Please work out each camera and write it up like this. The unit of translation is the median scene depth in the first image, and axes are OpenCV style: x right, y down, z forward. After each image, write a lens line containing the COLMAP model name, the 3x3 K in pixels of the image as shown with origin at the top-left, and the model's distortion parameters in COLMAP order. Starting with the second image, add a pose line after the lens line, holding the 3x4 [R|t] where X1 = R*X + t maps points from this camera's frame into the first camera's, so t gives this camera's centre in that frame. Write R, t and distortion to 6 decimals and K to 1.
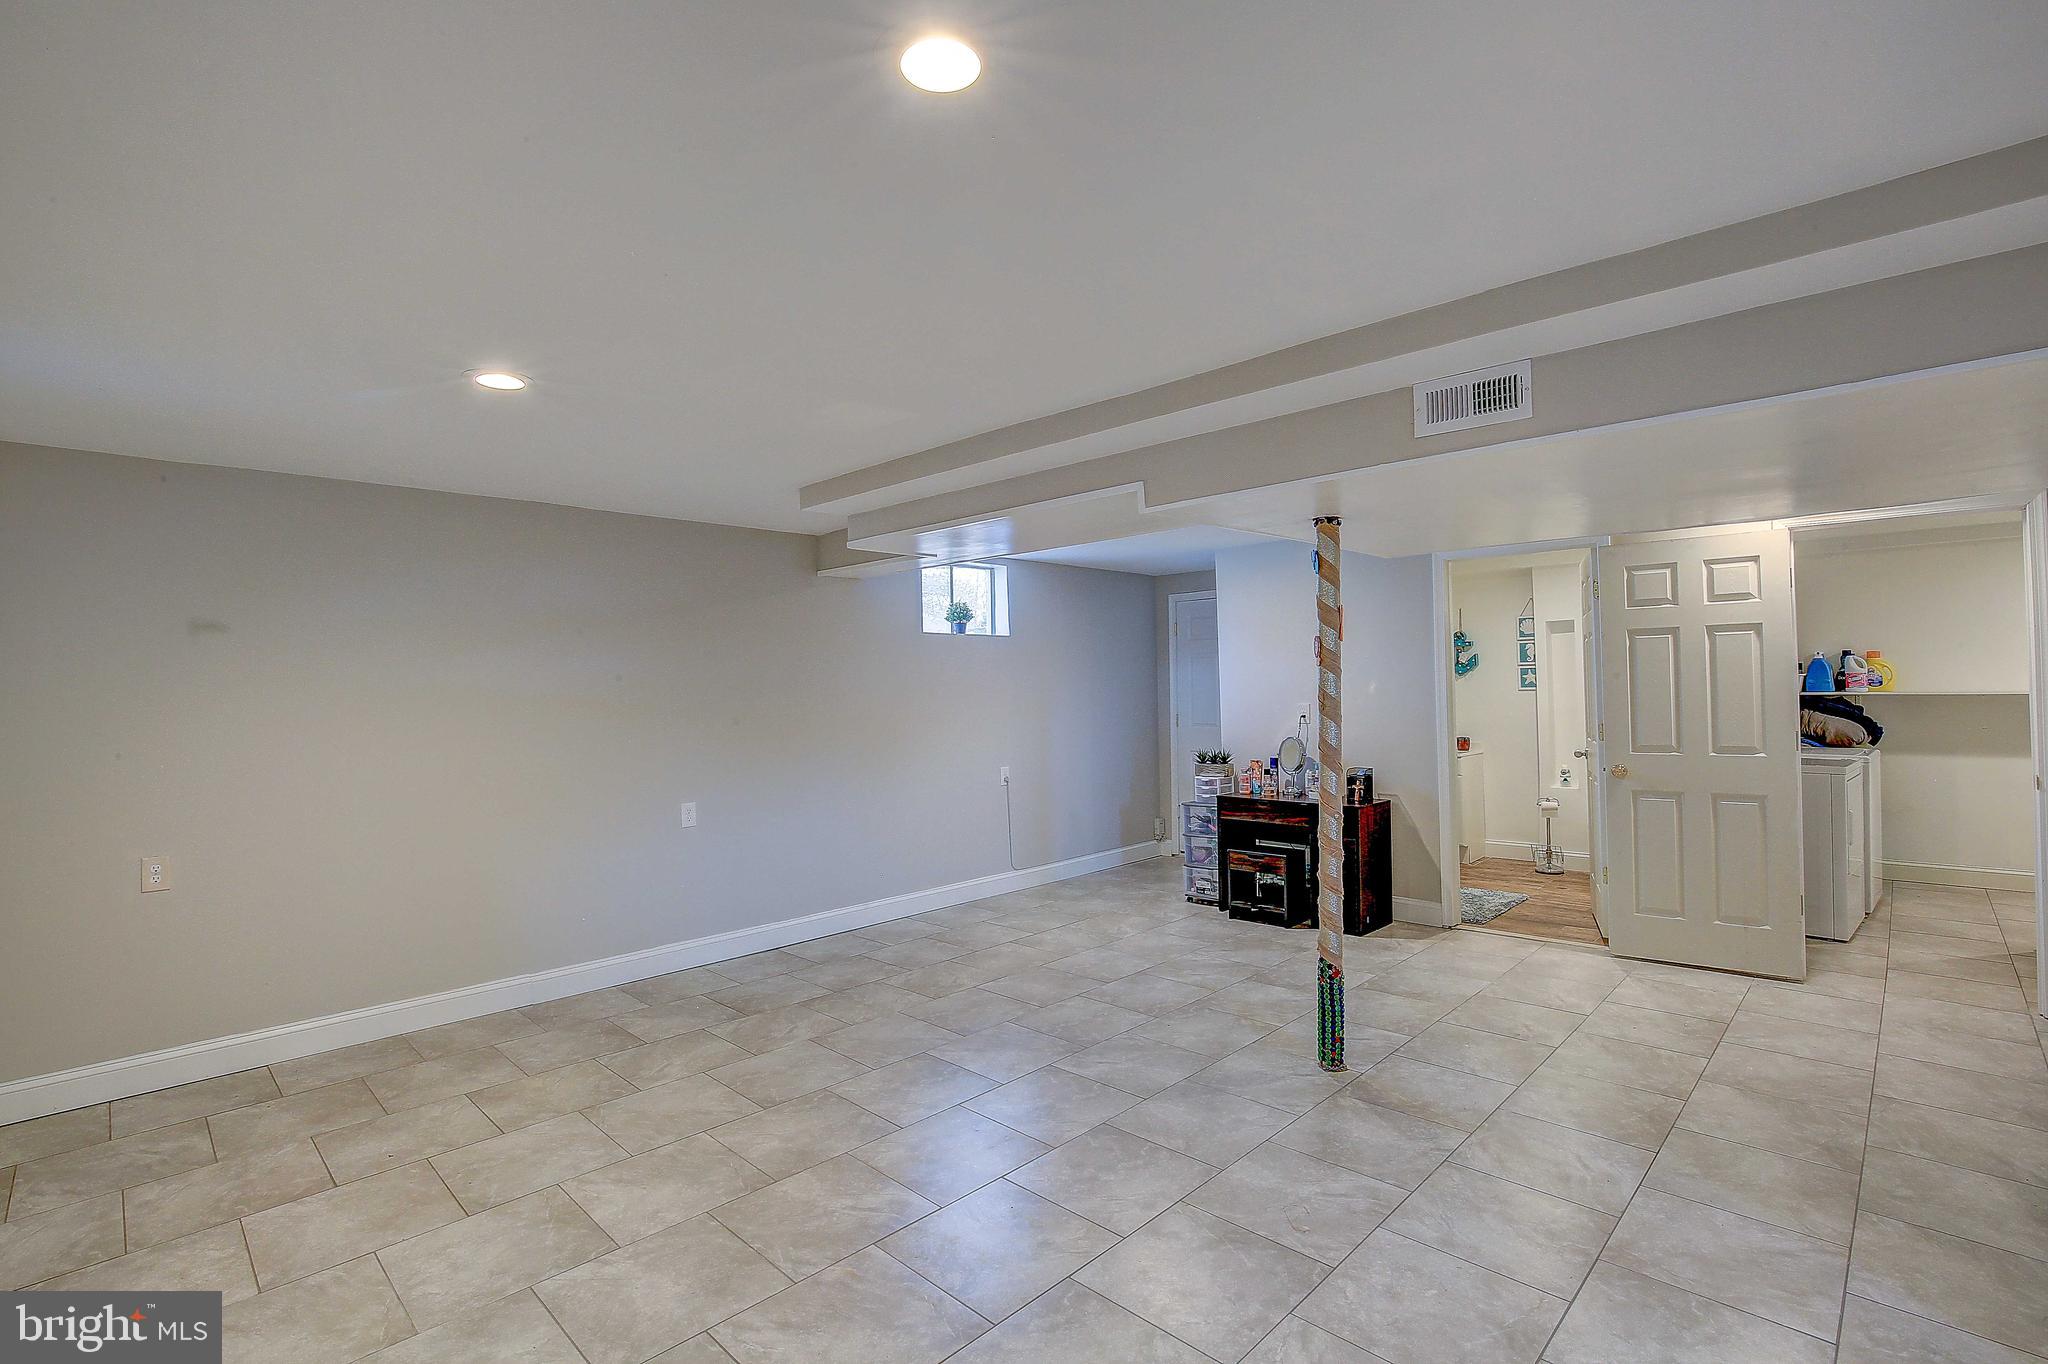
lens RADIAL K [[943.7, 0, 1036.1], [0, 943.7, 681.4], [0, 0, 1]] dist [-0.025561, 0.001274]
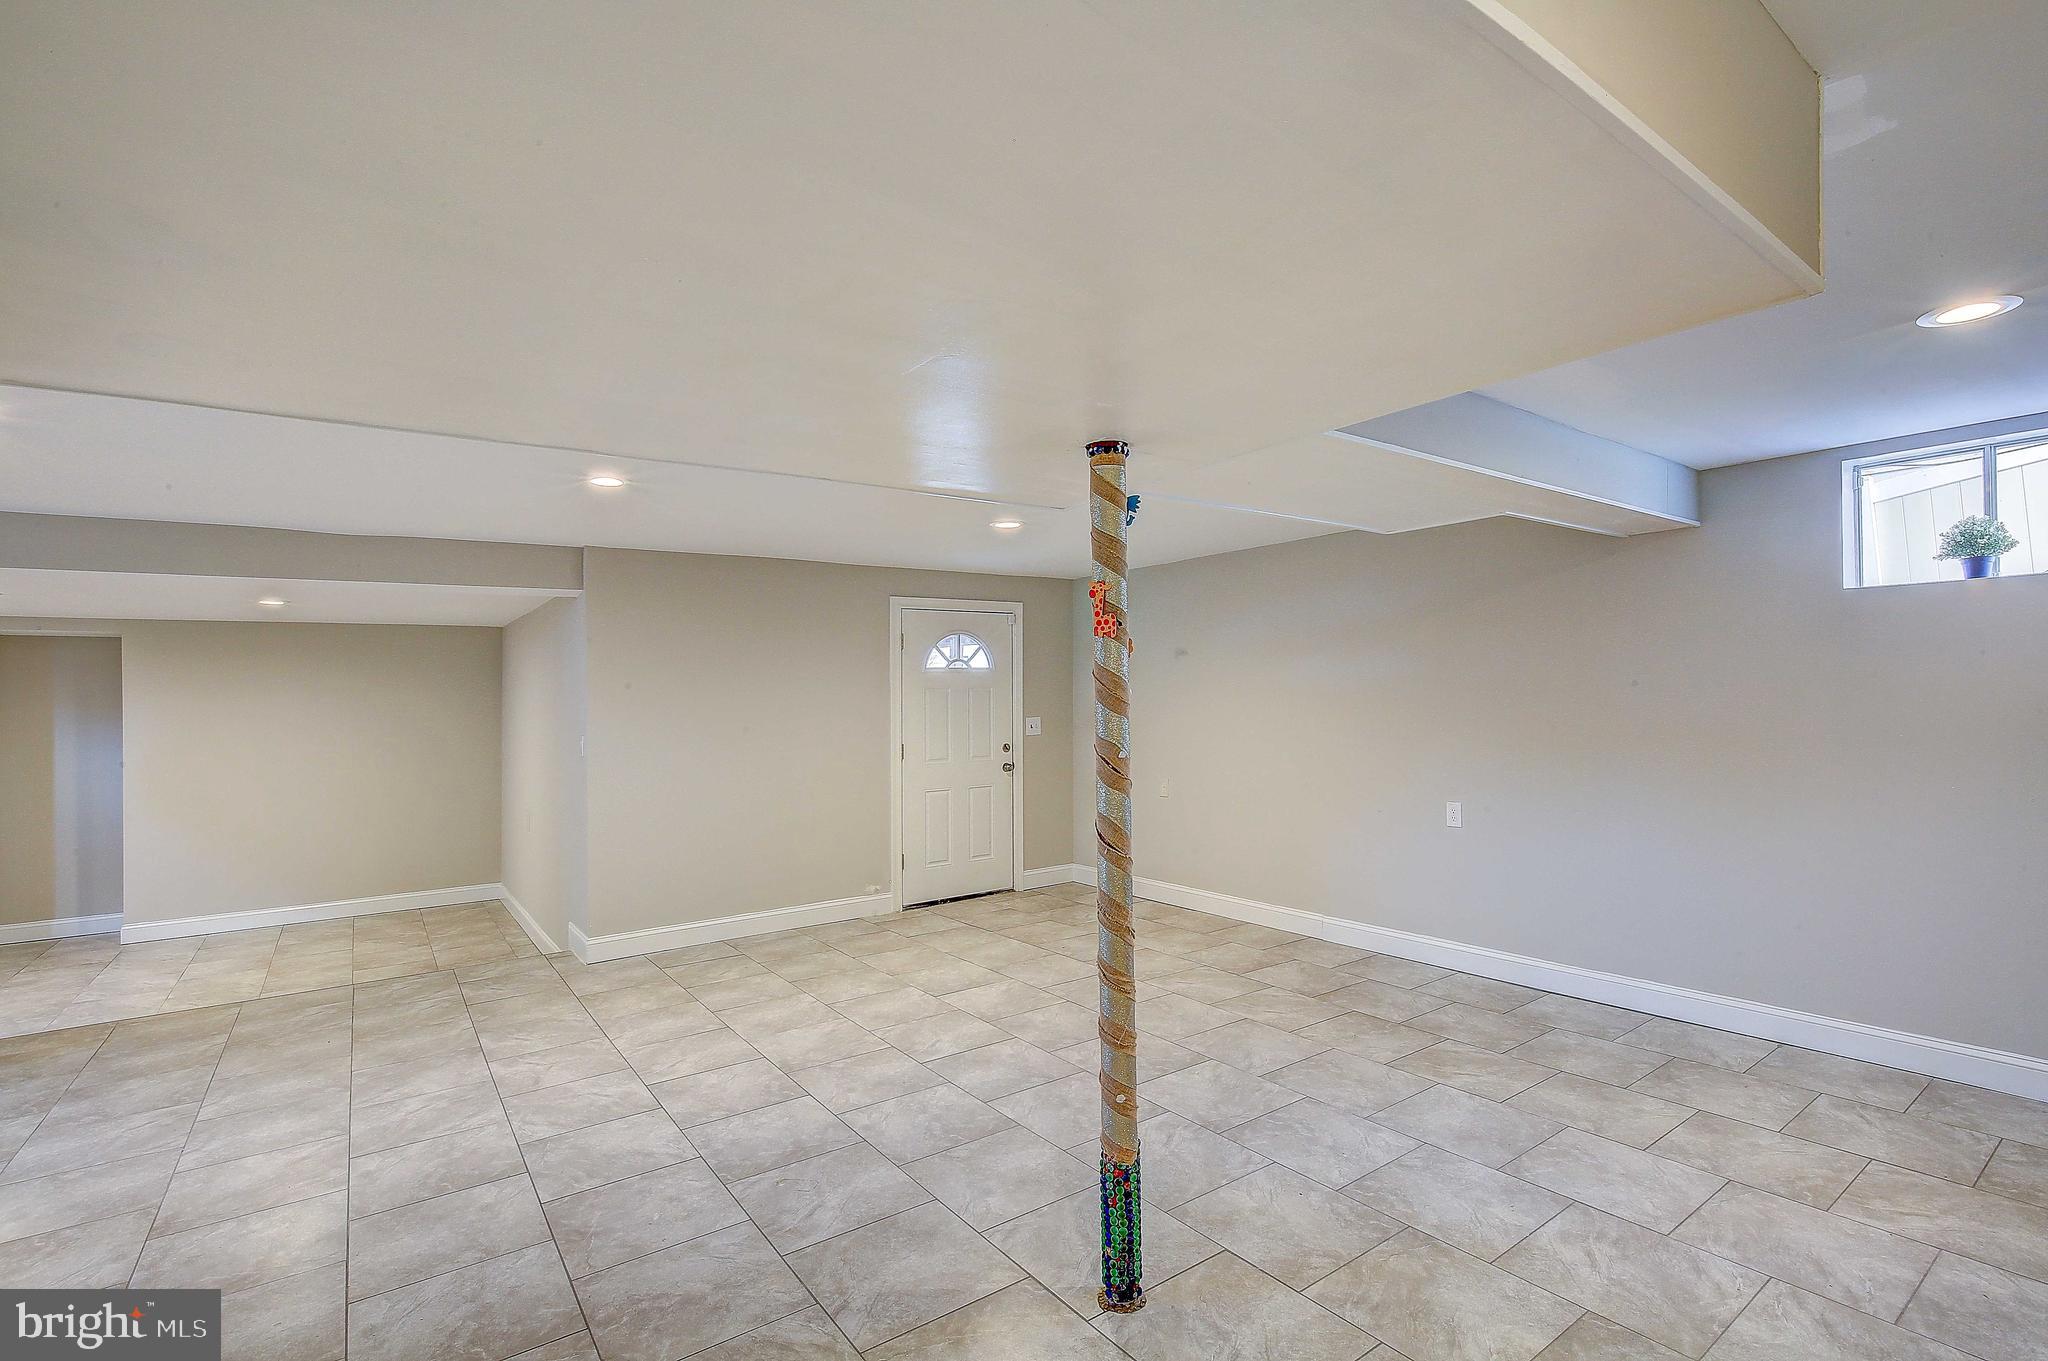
lens RADIAL K [[943.7, 0, 1036.1], [0, 943.7, 679.9], [0, 0, 1]] dist [-0.025561, 0.001274]
pose [[-0.170033, 0.001766, -0.985437, 0.873720], [0.030198, 0.999538, -0.003419, -0.008547], [0.984975, -0.030339, -0.170008, 0.978702]]
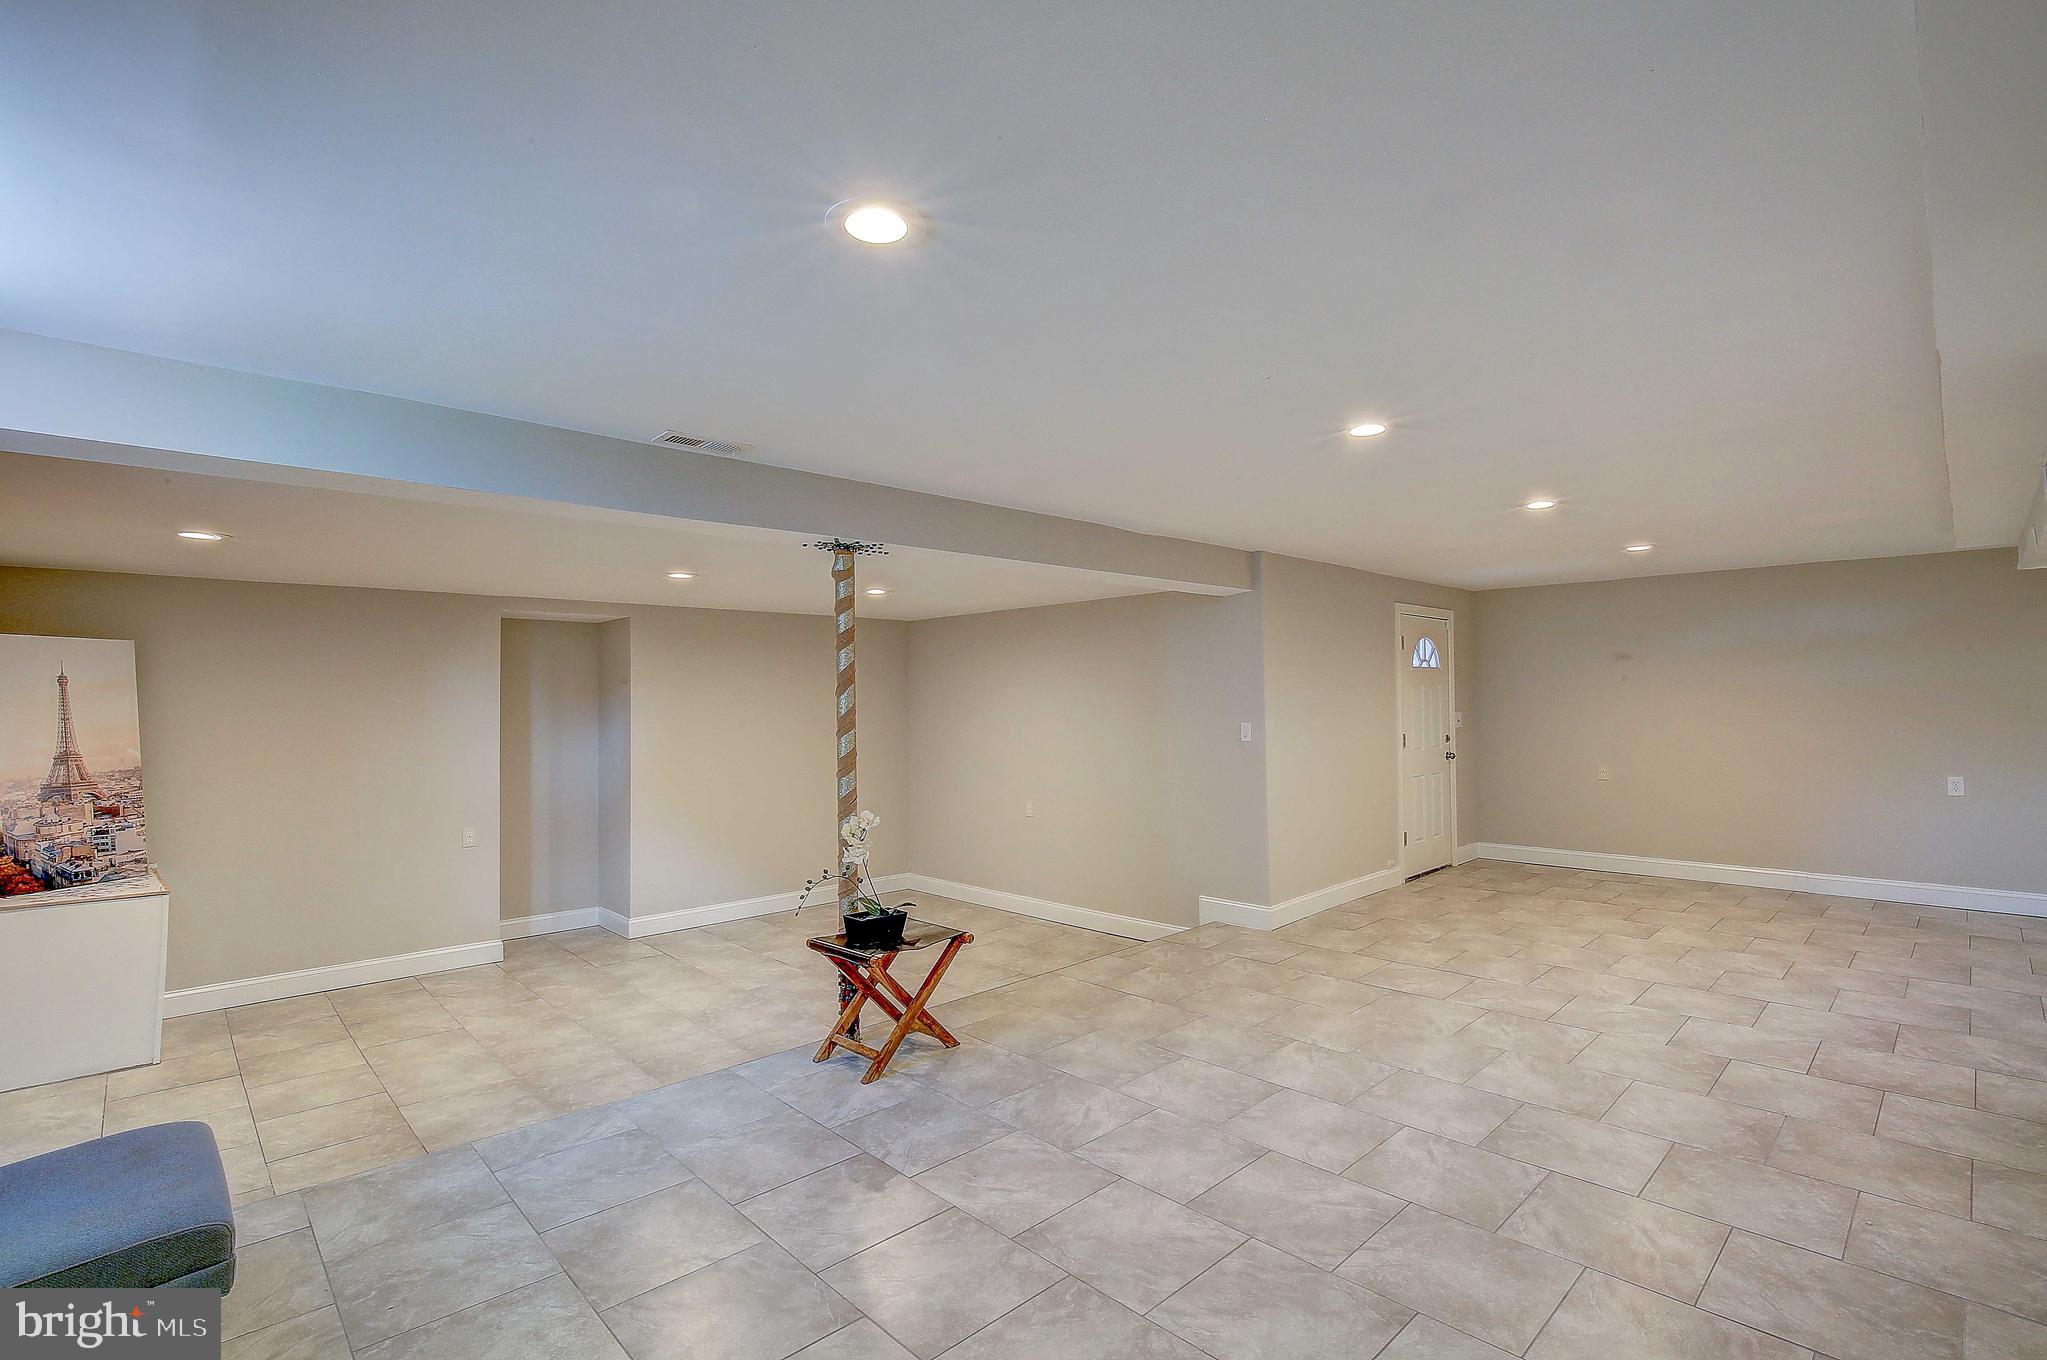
lens RADIAL K [[944.6, 0, 1031.9], [0, 944.6, 688.3], [0, 0, 1]] dist [-0.029023, 0.000090]
pose [[-0.030511, 0.005020, -0.999522, 1.169300], [0.019736, 0.999795, 0.004419, -0.022647], [0.999340, -0.019592, -0.030603, -0.256010]]
